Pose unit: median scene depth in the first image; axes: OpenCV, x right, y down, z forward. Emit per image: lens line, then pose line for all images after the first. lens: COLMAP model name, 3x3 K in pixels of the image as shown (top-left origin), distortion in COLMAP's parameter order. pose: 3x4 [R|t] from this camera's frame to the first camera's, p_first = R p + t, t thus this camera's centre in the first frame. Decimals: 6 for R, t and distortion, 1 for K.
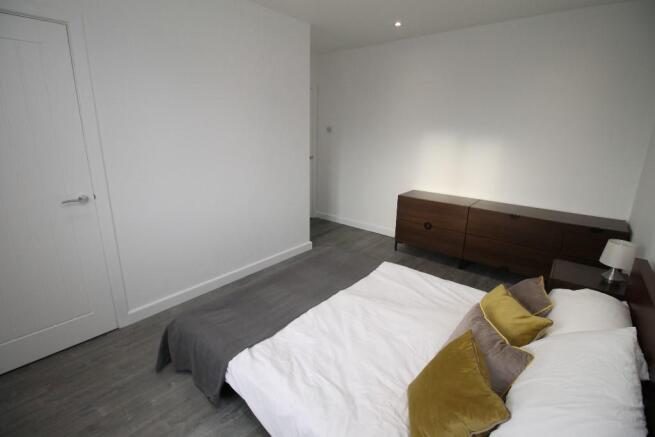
lens RADIAL K [[305.4, 0, 325.9], [0, 305.4, 211.6], [0, 0, 1]] dist [-0.000085, -0.014263]
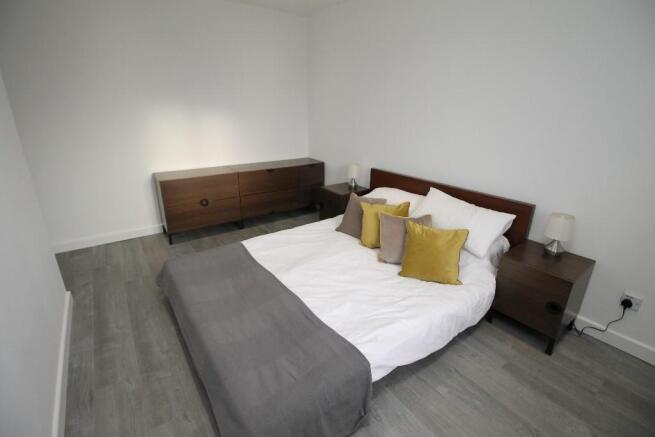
lens RADIAL K [[305.4, 0, 325.9], [0, 305.4, 211.6], [0, 0, 1]] dist [-0.000085, -0.014263]
pose [[0.237493, -0.331988, 0.912897, -0.591629], [0.246436, 0.929631, 0.273963, -0.123744], [-0.939610, 0.159906, 0.302594, 0.438770]]
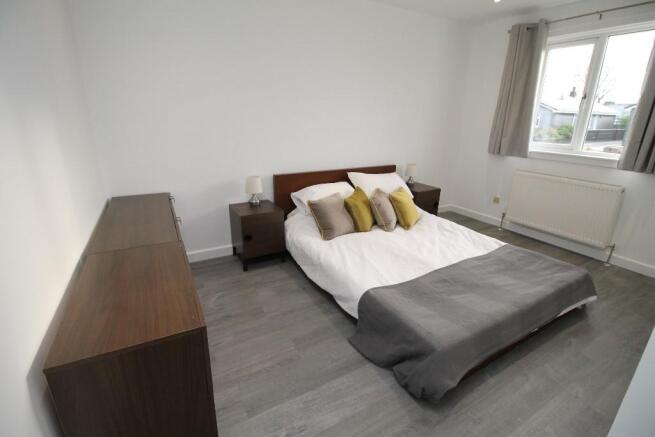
lens RADIAL K [[305.4, 0, 325.9], [0, 305.4, 211.6], [0, 0, 1]] dist [-0.000085, -0.014263]
pose [[-0.937541, -0.131369, 0.322115, 0.076980], [0.062304, 0.847573, 0.527009, -0.371711], [-0.342249, 0.514162, -0.786450, 1.498992]]
